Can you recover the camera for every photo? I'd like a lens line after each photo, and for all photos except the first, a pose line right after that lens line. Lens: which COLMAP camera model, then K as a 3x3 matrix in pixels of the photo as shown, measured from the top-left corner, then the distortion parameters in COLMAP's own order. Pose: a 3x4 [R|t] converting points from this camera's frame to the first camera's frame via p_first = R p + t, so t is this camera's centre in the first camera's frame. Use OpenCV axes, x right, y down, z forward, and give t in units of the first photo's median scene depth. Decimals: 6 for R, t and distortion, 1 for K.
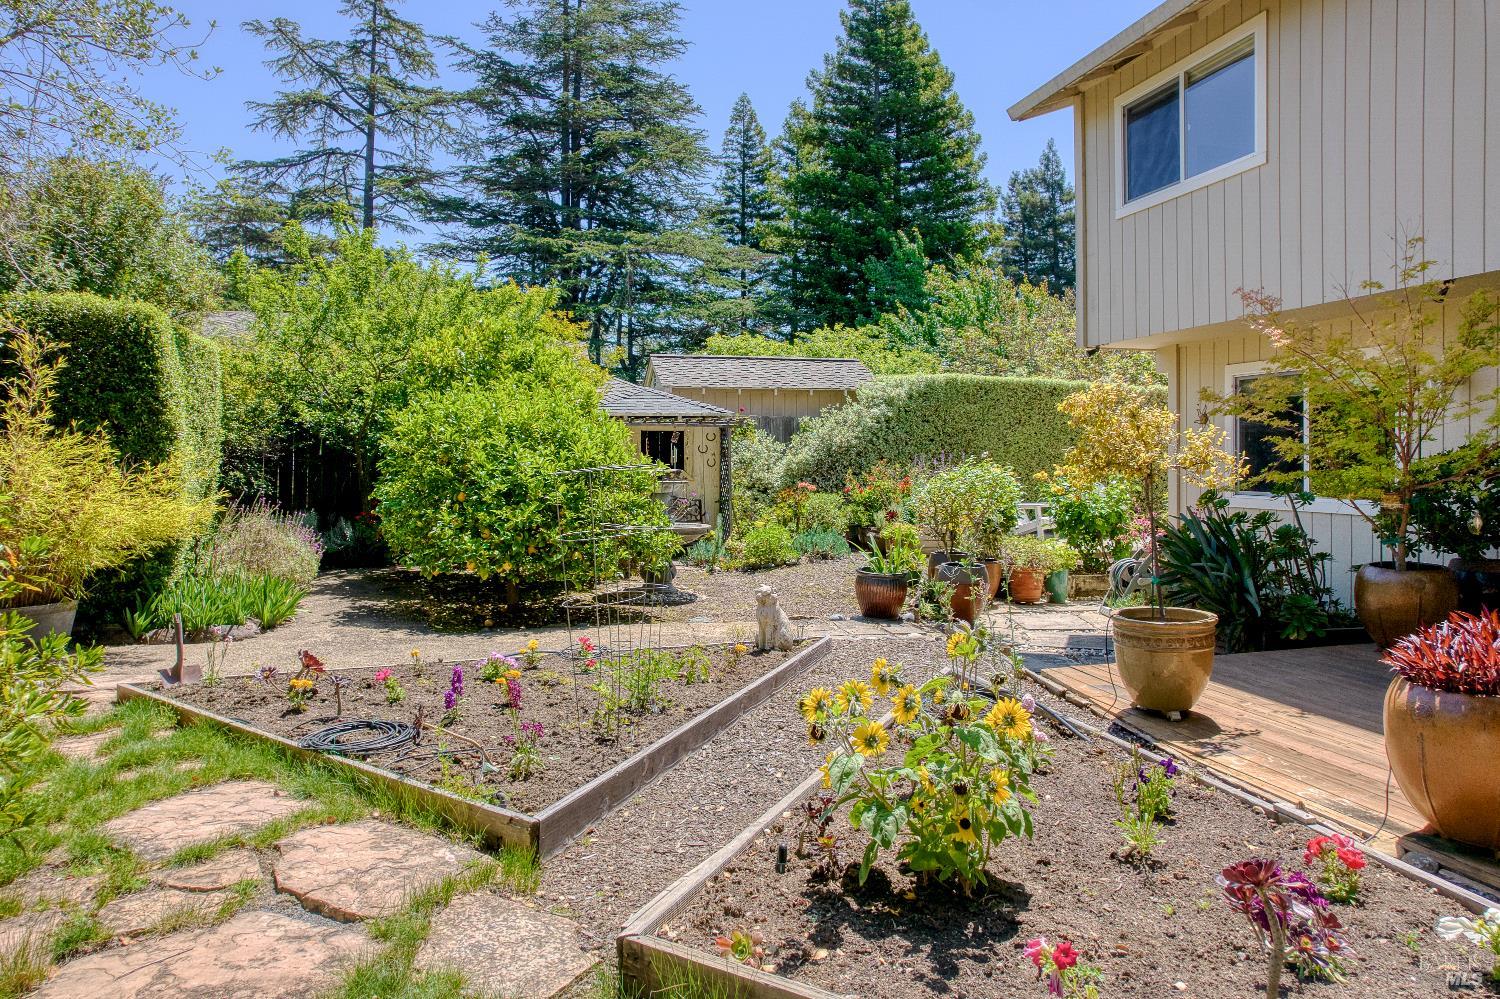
lens RADIAL K [[983.6, 0, 753.2], [0, 983.6, 459.2], [0, 0, 1]] dist [-0.078040, 0.069569]
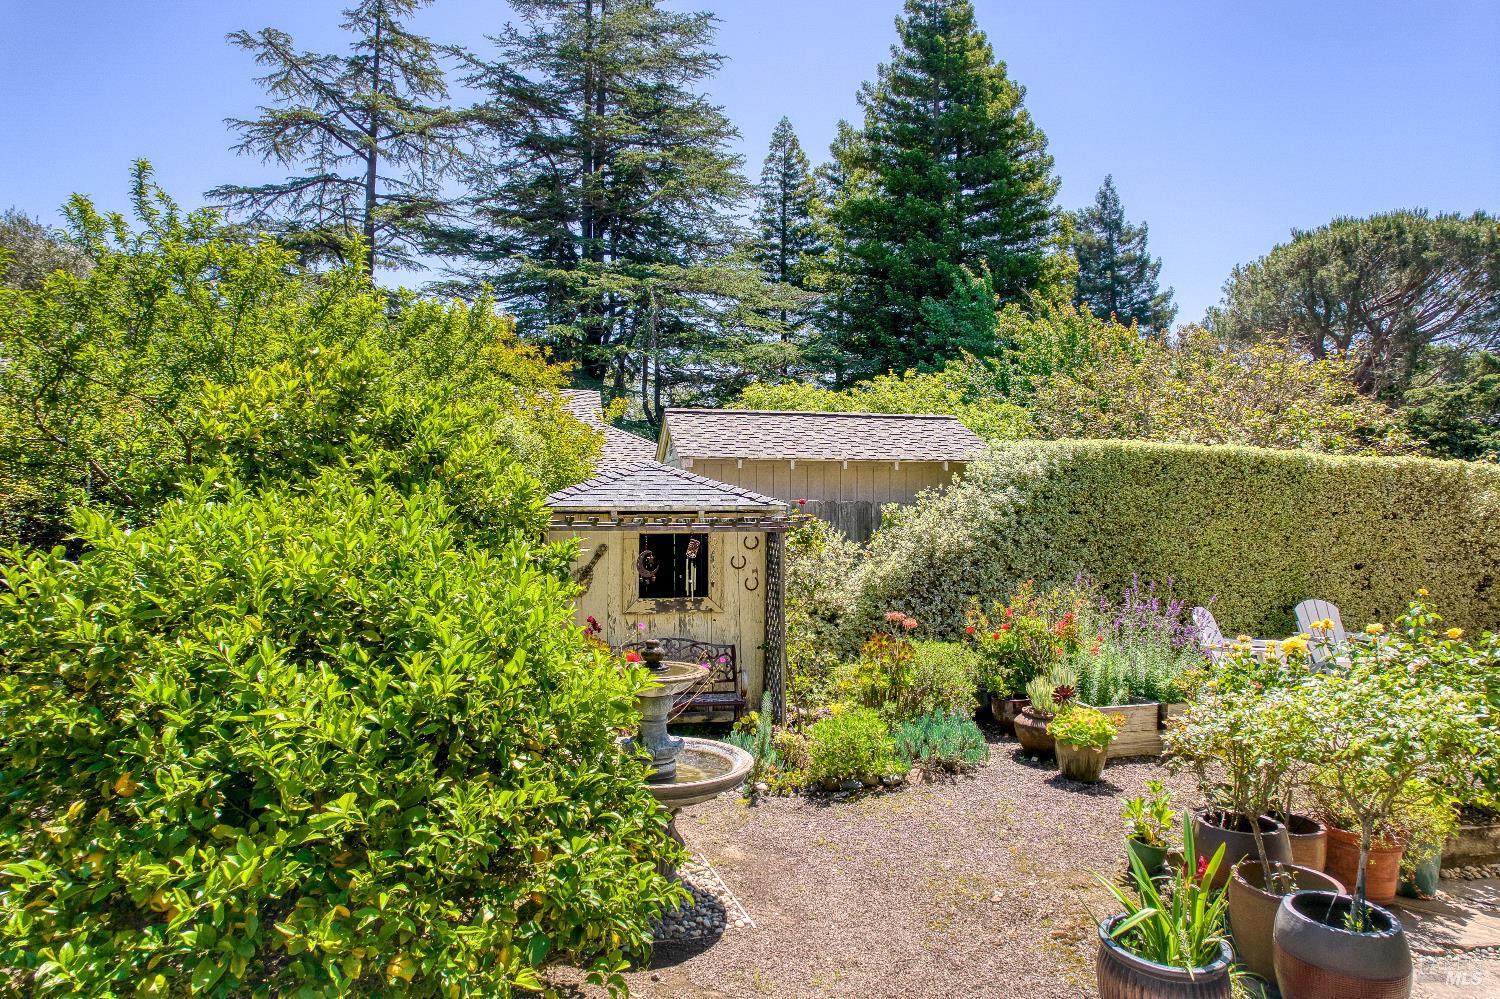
lens RADIAL K [[966.1, 0, 747.9], [0, 966.1, 515.8], [0, 0, 1]] dist [-0.068883, 0.063743]
pose [[0.999160, 0.007070, -0.040372, -0.006678], [-0.006665, 0.999926, 0.010151, -0.015105], [0.040441, -0.009874, 0.999133, 0.125291]]
